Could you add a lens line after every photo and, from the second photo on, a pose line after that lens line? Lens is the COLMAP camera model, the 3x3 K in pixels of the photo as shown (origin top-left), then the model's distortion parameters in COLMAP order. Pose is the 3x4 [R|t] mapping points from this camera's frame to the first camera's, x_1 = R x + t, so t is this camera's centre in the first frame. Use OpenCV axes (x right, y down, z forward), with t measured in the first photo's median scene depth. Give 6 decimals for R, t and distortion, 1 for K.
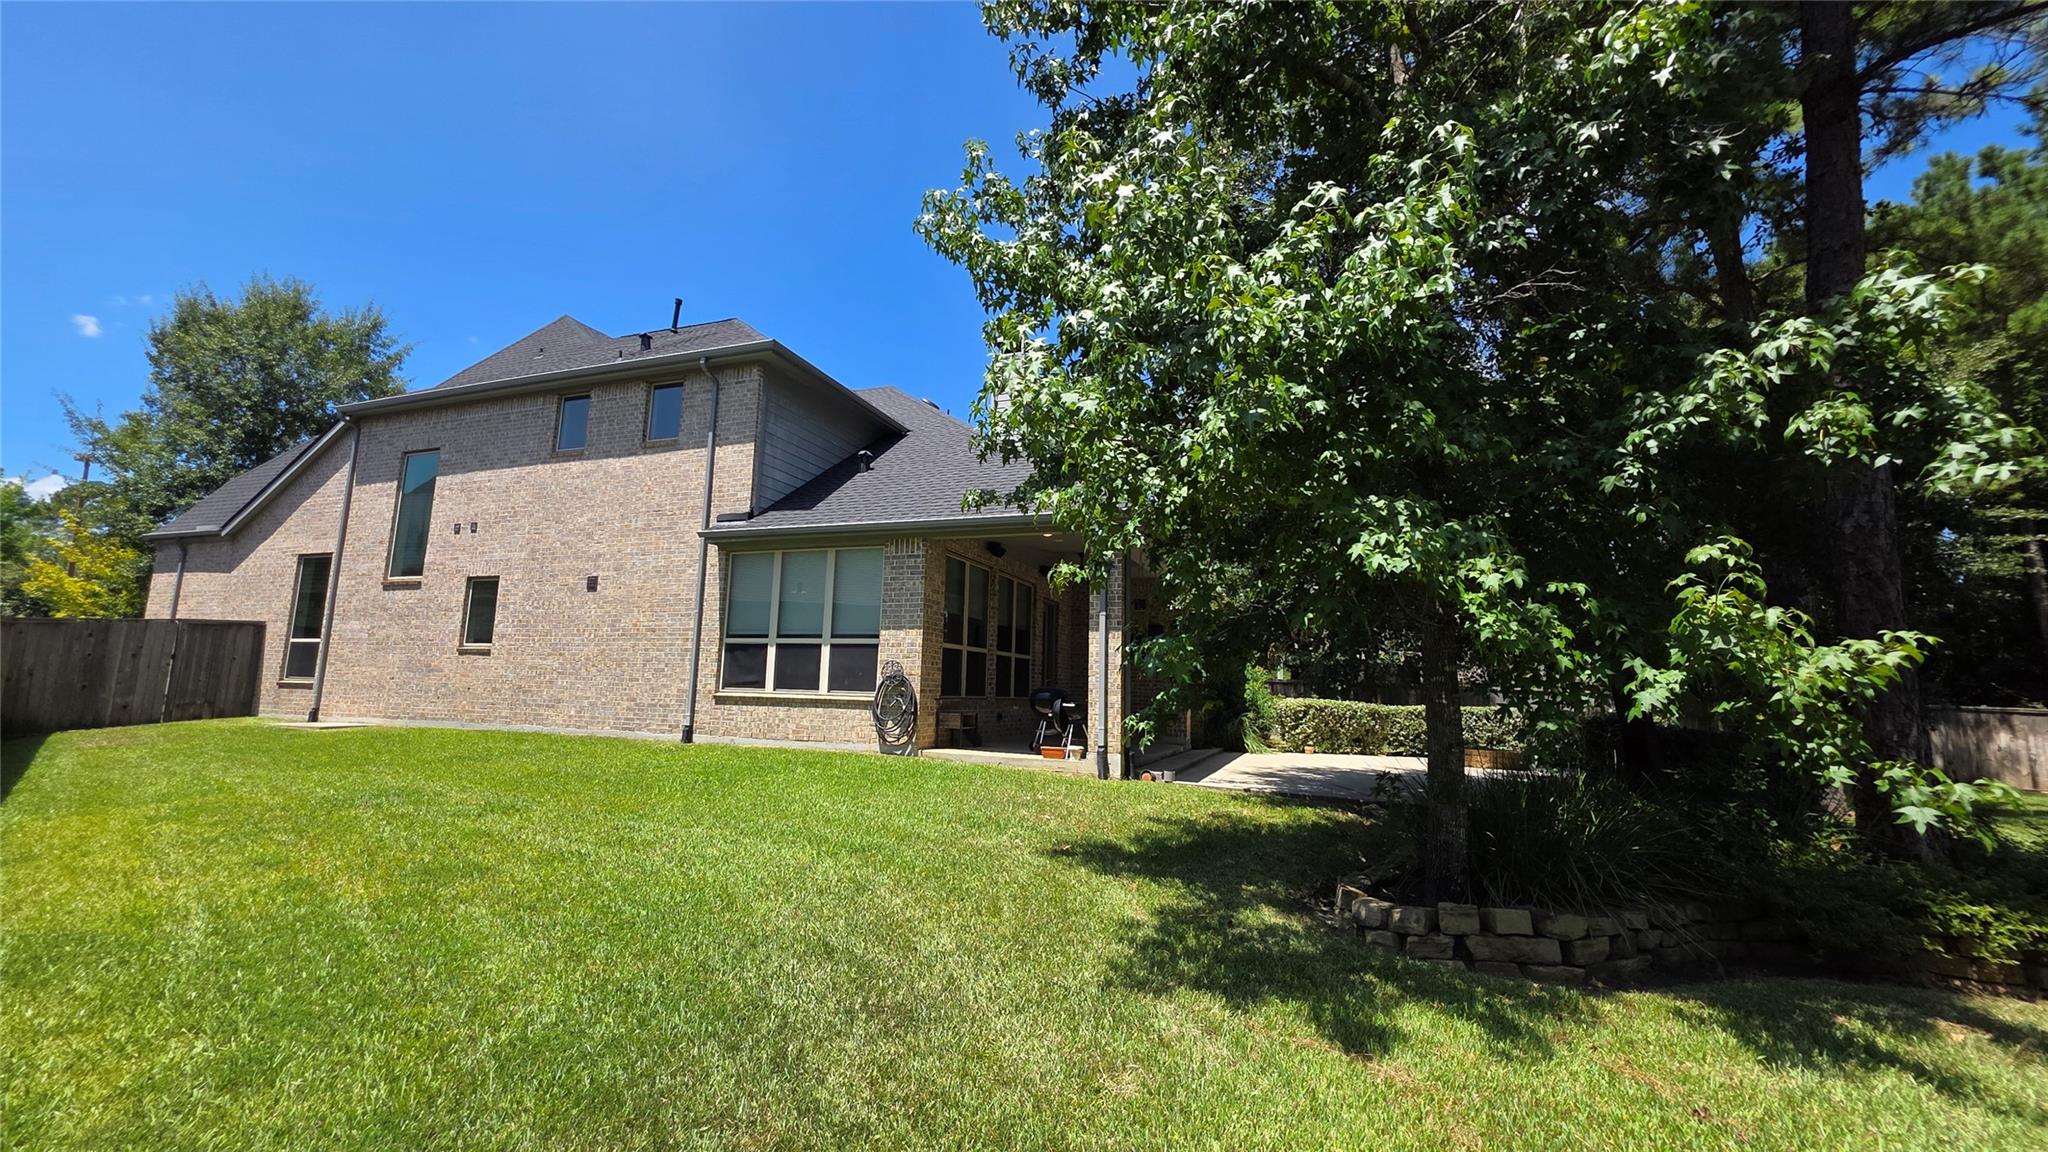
lens RADIAL K [[807.0, 0, 1031.8], [0, 807.0, 577.8], [0, 0, 1]] dist [0.001282, 0.000456]
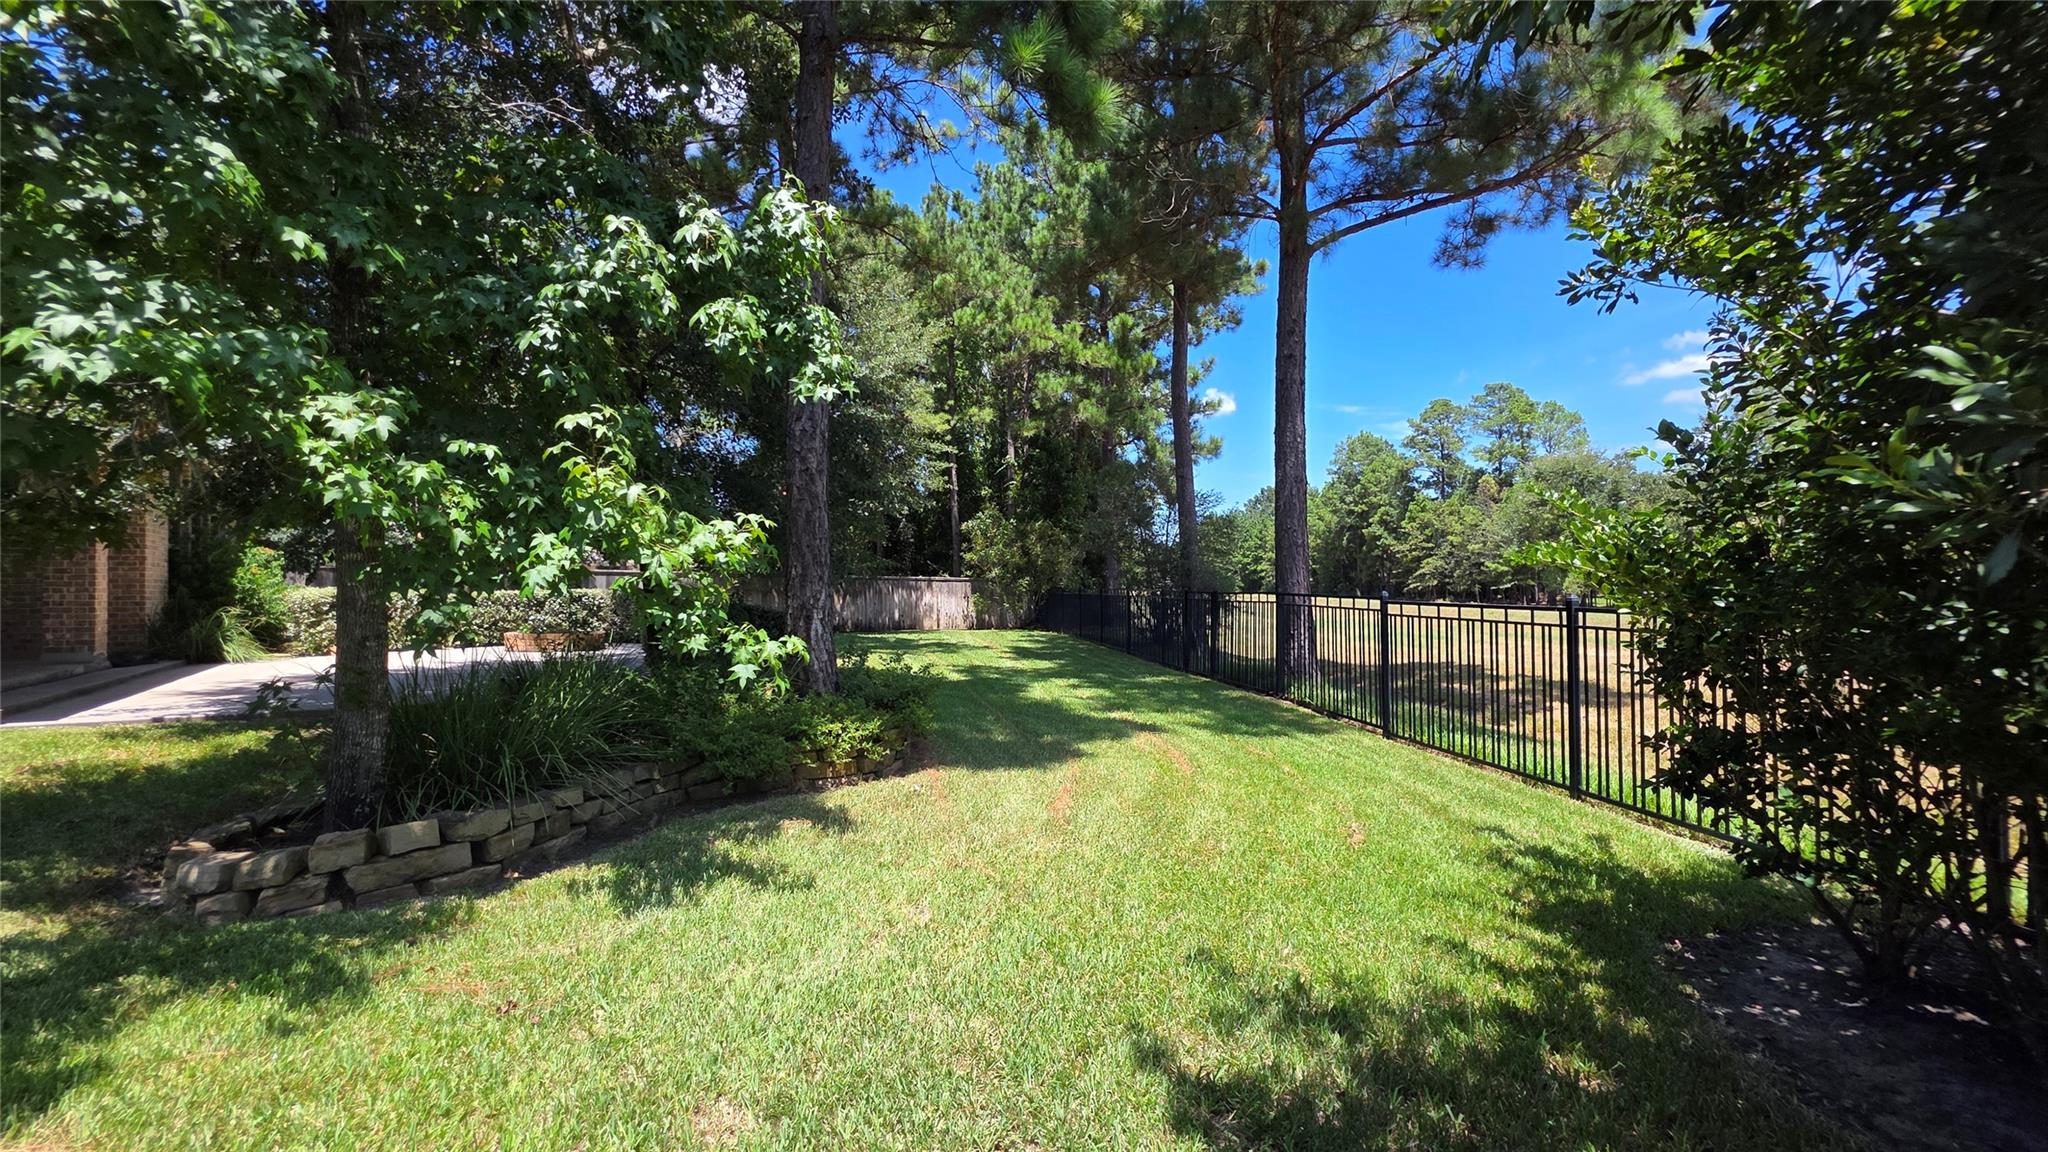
lens RADIAL K [[807.0, 0, 1031.8], [0, 807.0, 577.8], [0, 0, 1]] dist [0.001282, 0.000456]
pose [[0.559168, -0.019387, 0.828828, 0.295015], [-0.103521, 0.990269, 0.093004, 0.006982], [-0.822566, -0.137806, 0.551720, 0.027311]]
